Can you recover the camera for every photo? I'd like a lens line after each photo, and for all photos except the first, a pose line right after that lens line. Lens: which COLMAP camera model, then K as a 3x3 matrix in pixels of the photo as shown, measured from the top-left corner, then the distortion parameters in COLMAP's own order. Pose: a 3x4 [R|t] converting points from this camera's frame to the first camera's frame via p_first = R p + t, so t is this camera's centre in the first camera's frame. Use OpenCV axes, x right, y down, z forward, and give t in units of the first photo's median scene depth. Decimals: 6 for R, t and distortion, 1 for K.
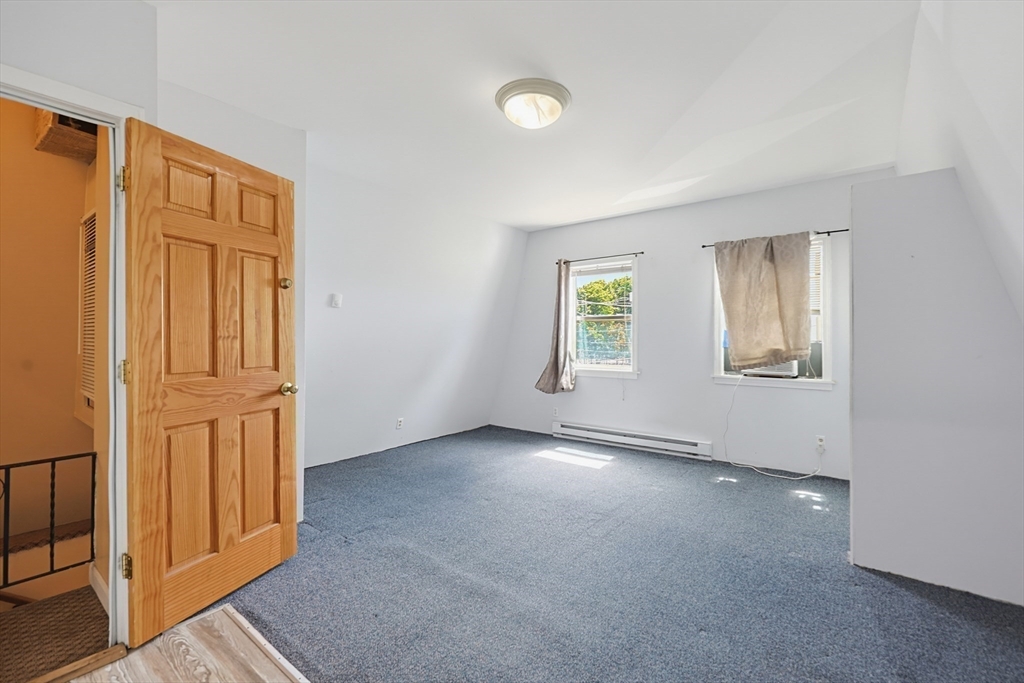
lens RADIAL K [[445.1, 0, 512.0], [0, 445.1, 341.5], [0, 0, 1]] dist [0.000036, -0.000013]
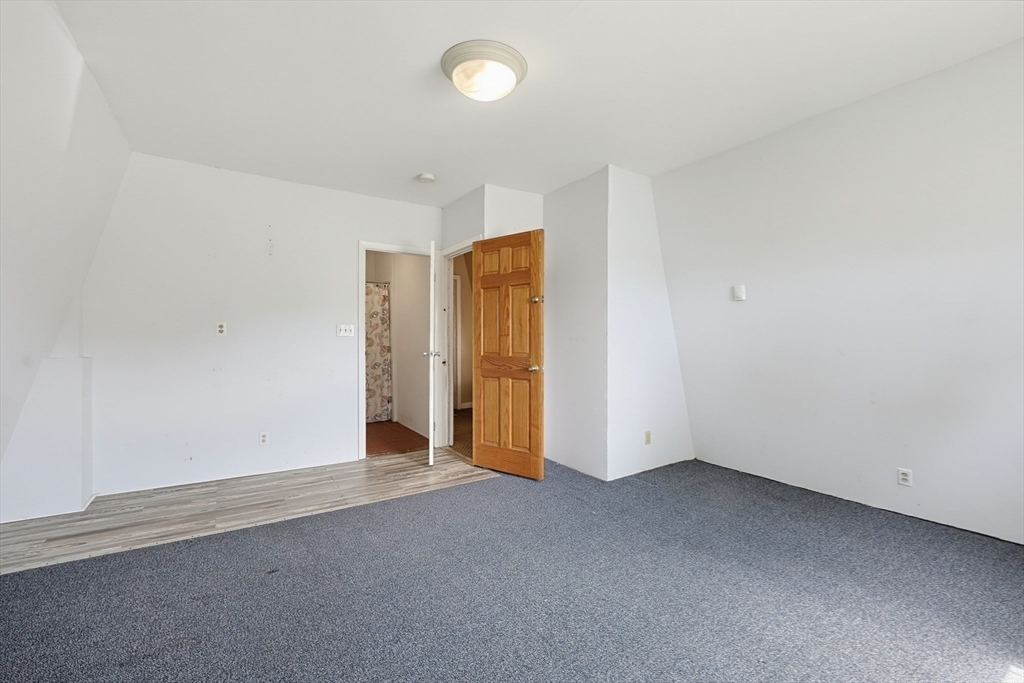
lens RADIAL K [[445.1, 0, 512.0], [0, 445.1, 341.5], [0, 0, 1]] dist [0.000036, -0.000013]
pose [[-0.303149, 0.024393, -0.952631, 0.996363], [-0.002512, 0.999648, 0.026396, -0.029378], [0.952940, 0.010395, -0.302981, 1.407675]]
